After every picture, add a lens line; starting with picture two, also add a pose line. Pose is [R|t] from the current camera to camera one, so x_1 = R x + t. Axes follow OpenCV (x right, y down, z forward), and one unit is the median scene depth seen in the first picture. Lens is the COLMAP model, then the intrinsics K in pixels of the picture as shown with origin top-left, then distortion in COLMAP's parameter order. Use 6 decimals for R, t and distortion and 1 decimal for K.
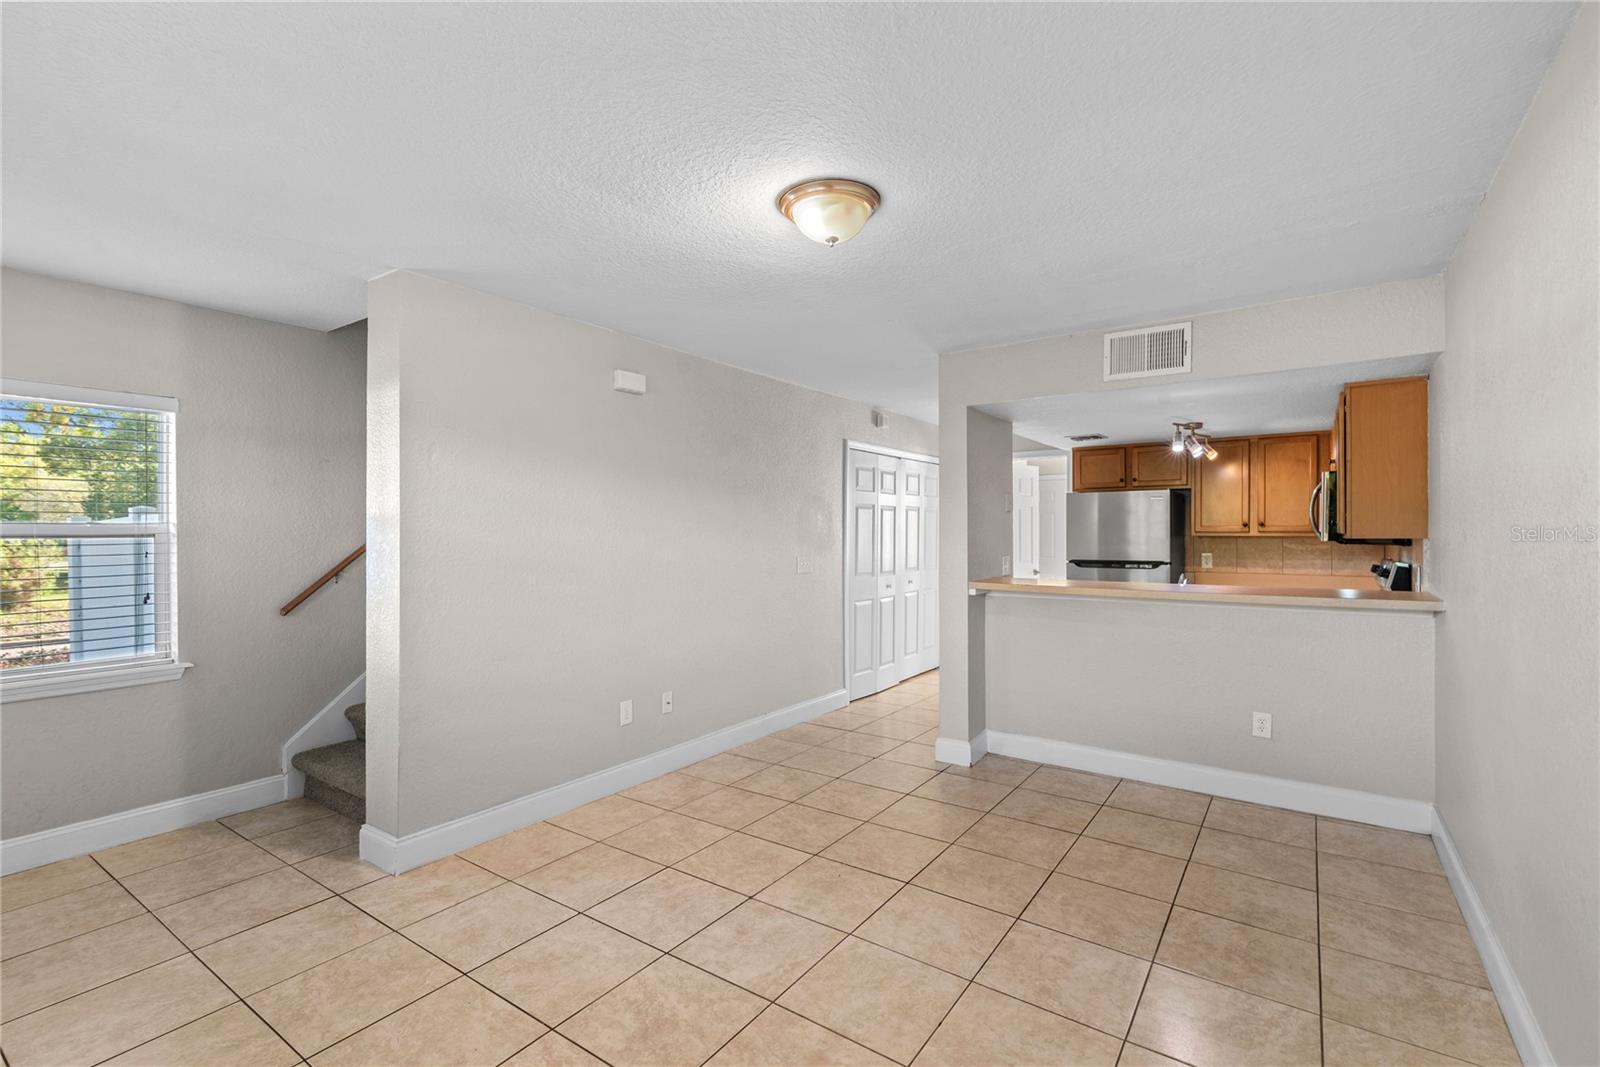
lens RADIAL K [[720.6, 0, 801.0], [0, 720.6, 531.4], [0, 0, 1]] dist [0.015559, -0.000901]
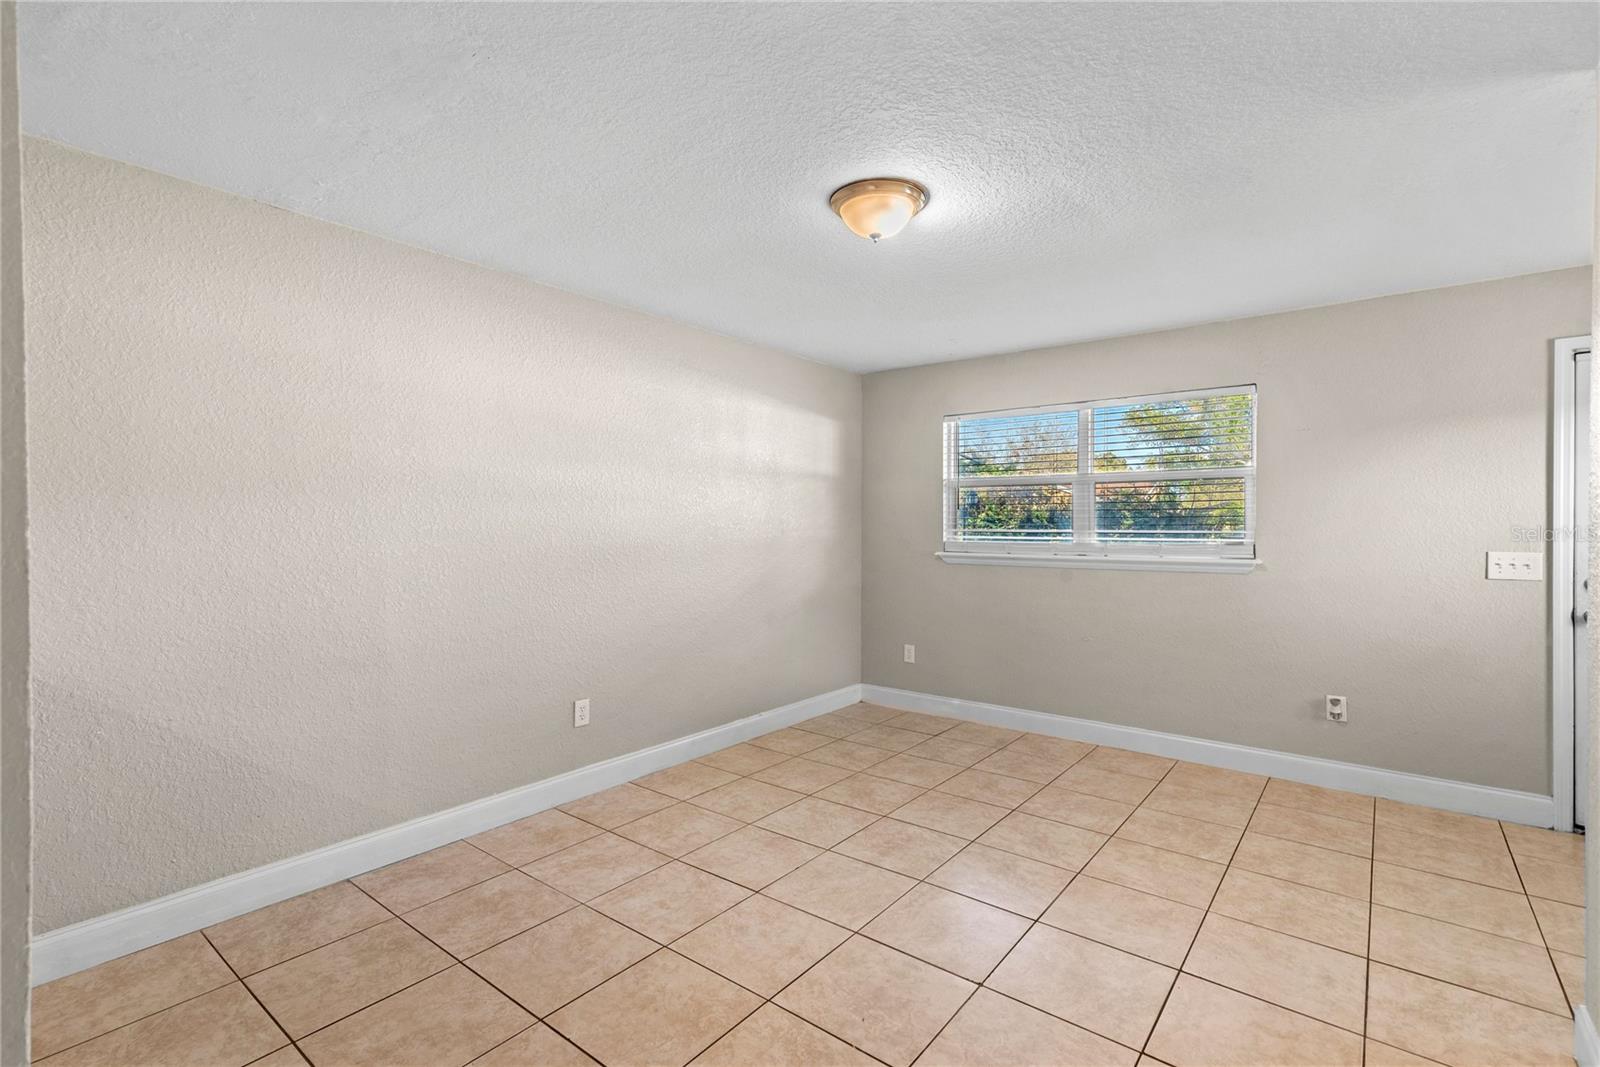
lens RADIAL K [[733.7, 0, 804.7], [0, 733.7, 526.5], [0, 0, 1]] dist [0.015031, -0.000880]
pose [[-0.998447, -0.000353, 0.055706, 0.053930], [-0.000287, 0.999999, 0.001186, 0.012839], [-0.055707, 0.001168, -0.998446, 1.307318]]
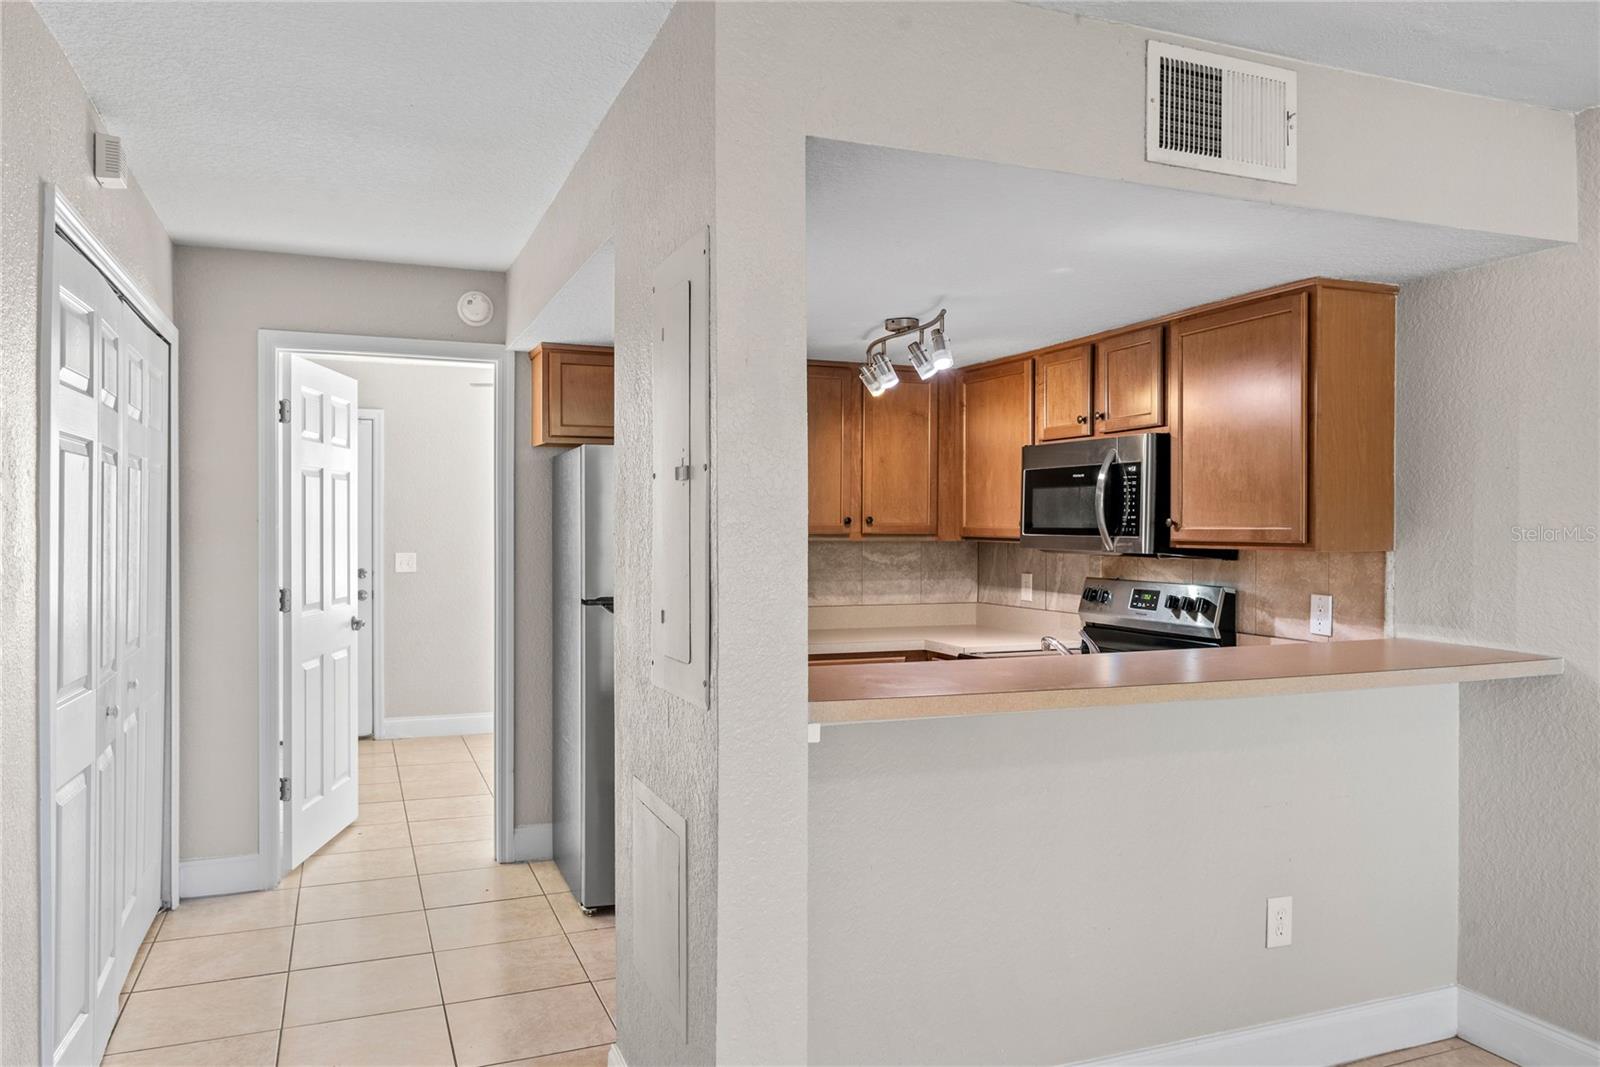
lens RADIAL K [[1131.1, 0, 800.0], [0, 1131.1, 533.5], [0, 0, 1]] dist [0.000540, 0.000769]
pose [[0.545159, -0.002596, 0.838329, -0.205221], [-0.005574, 0.999962, 0.006721, -0.007986], [-0.838314, -0.008337, 0.545124, 0.839504]]
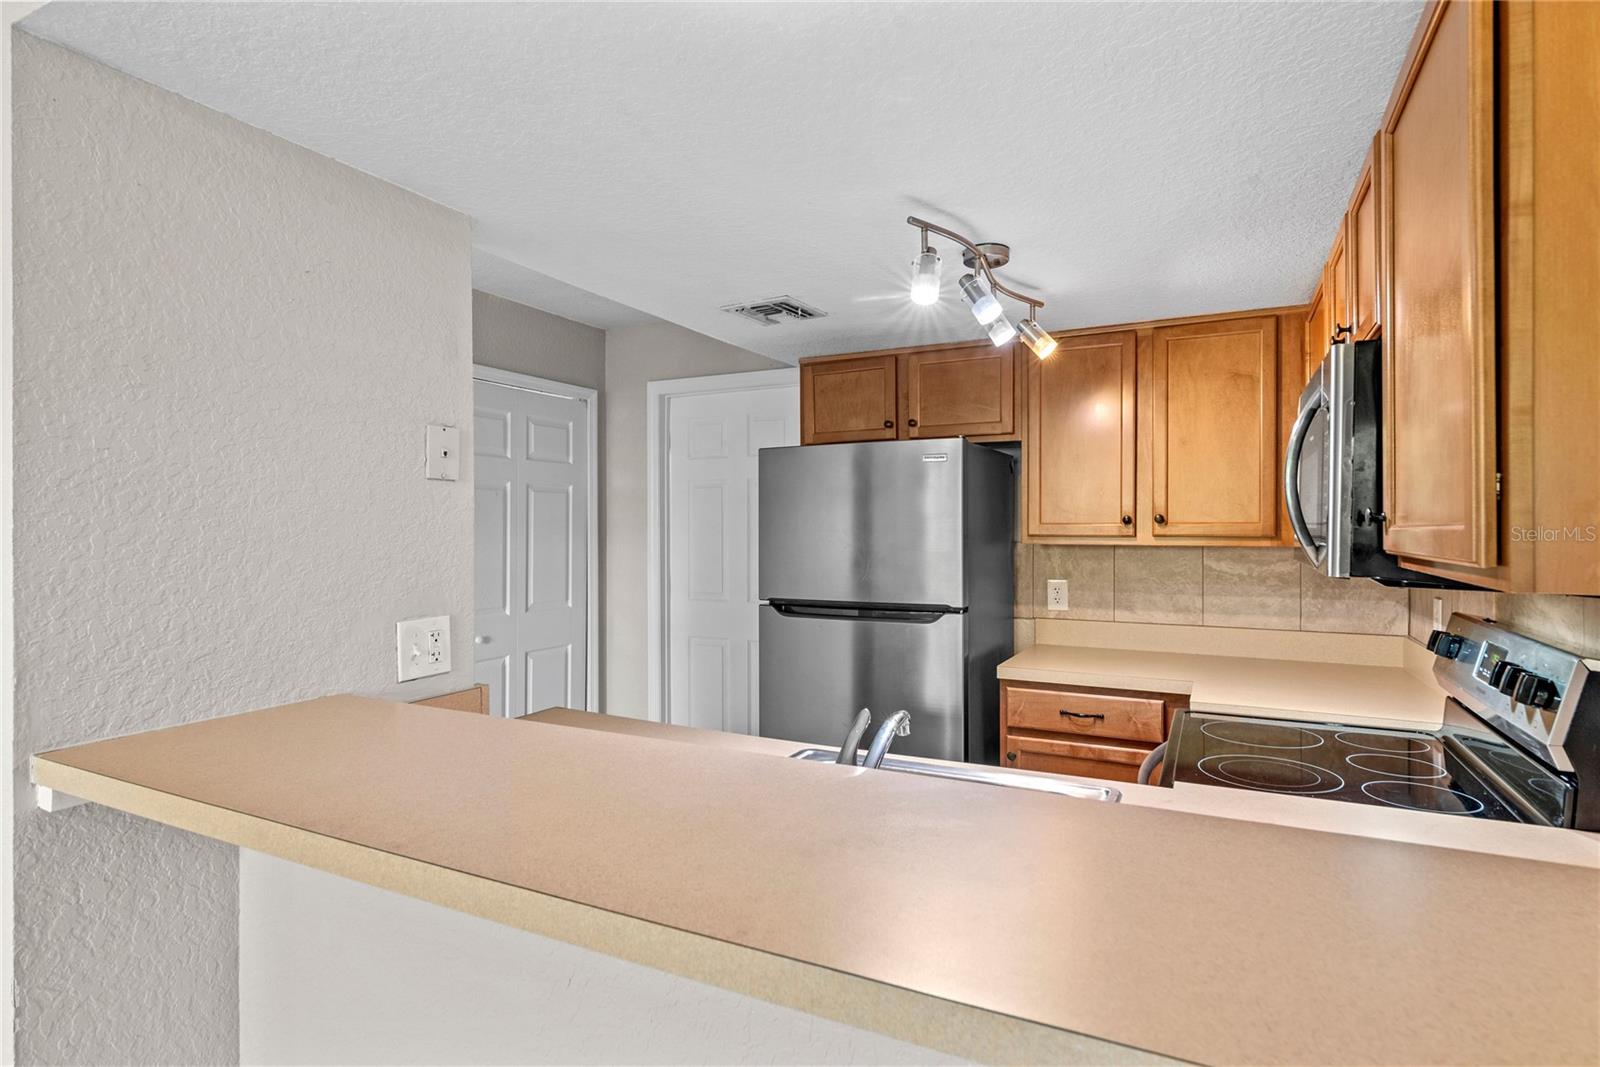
lens RADIAL K [[827.5, 0, 803.8], [0, 827.5, 528.3], [0, 0, 1]] dist [0.013779, -0.000266]
pose [[0.989660, -0.001195, 0.143428, 0.513867], [0.000913, 0.999998, 0.002037, -0.008357], [-0.143430, -0.001885, 0.989659, 0.783694]]
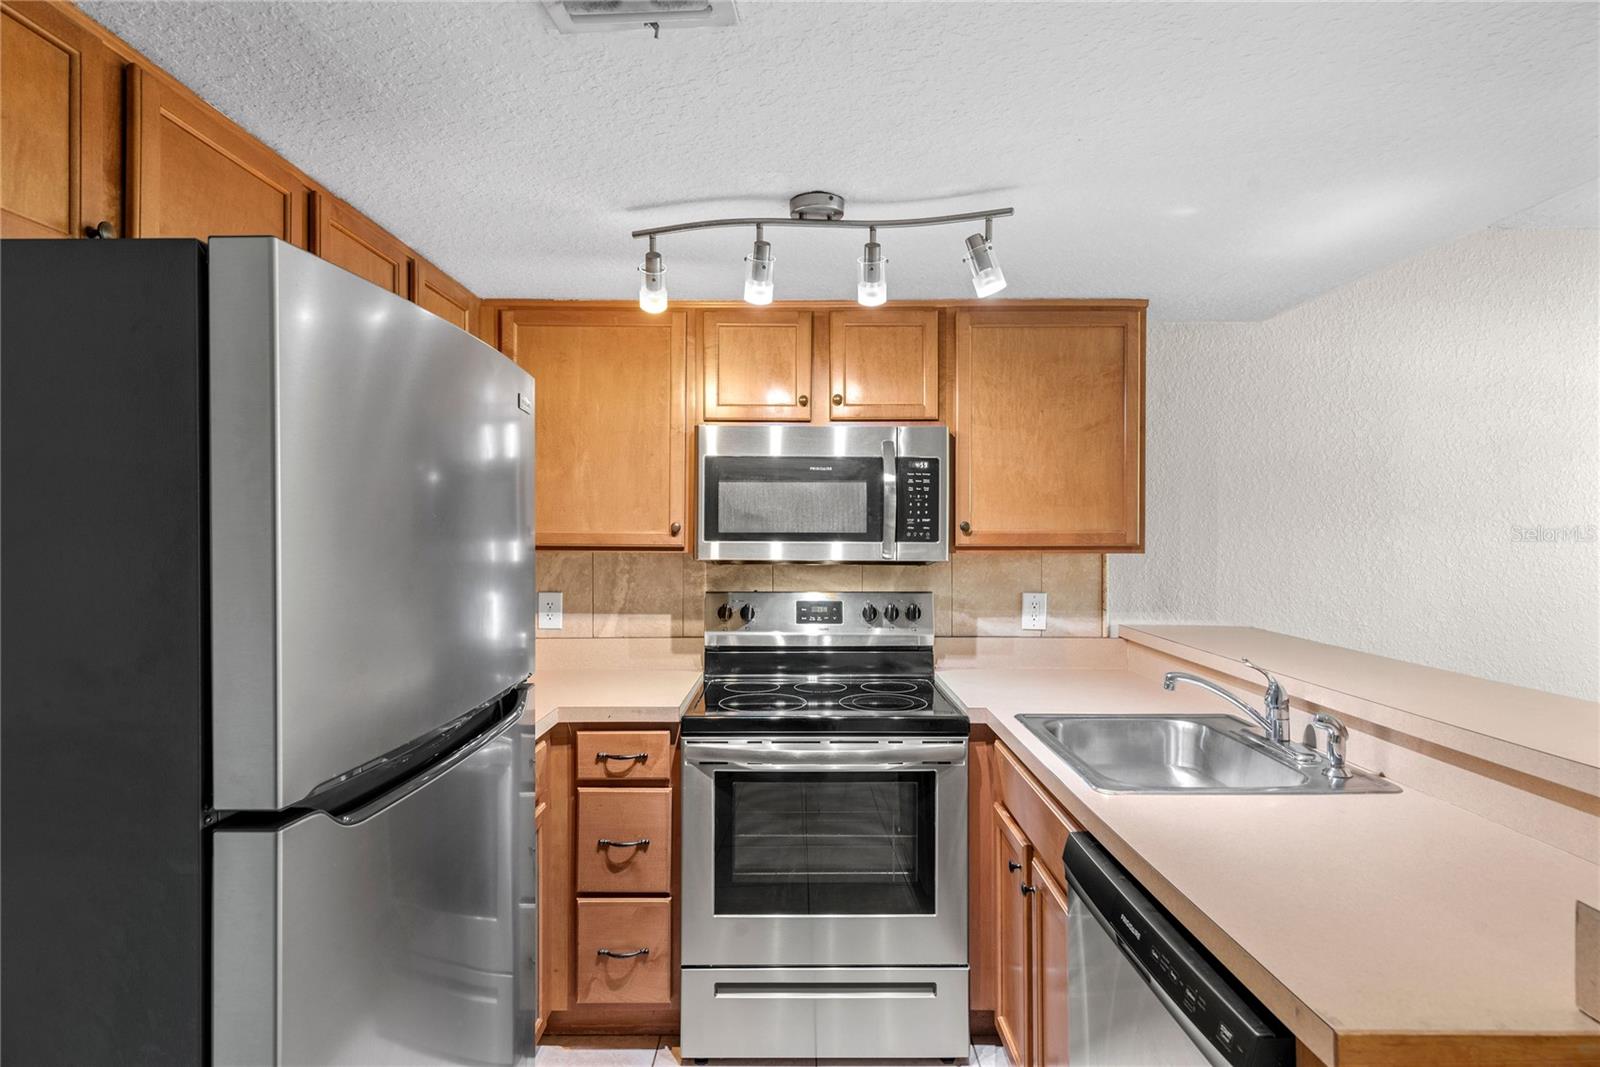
lens RADIAL K [[827.5, 0, 803.8], [0, 827.5, 528.3], [0, 0, 1]] dist [0.013779, -0.000266]
pose [[-0.577314, 0.001325, 0.816521, 0.338670], [-0.001408, 0.999996, -0.002618, -0.009290], [-0.816521, -0.002661, -0.577309, 1.606480]]
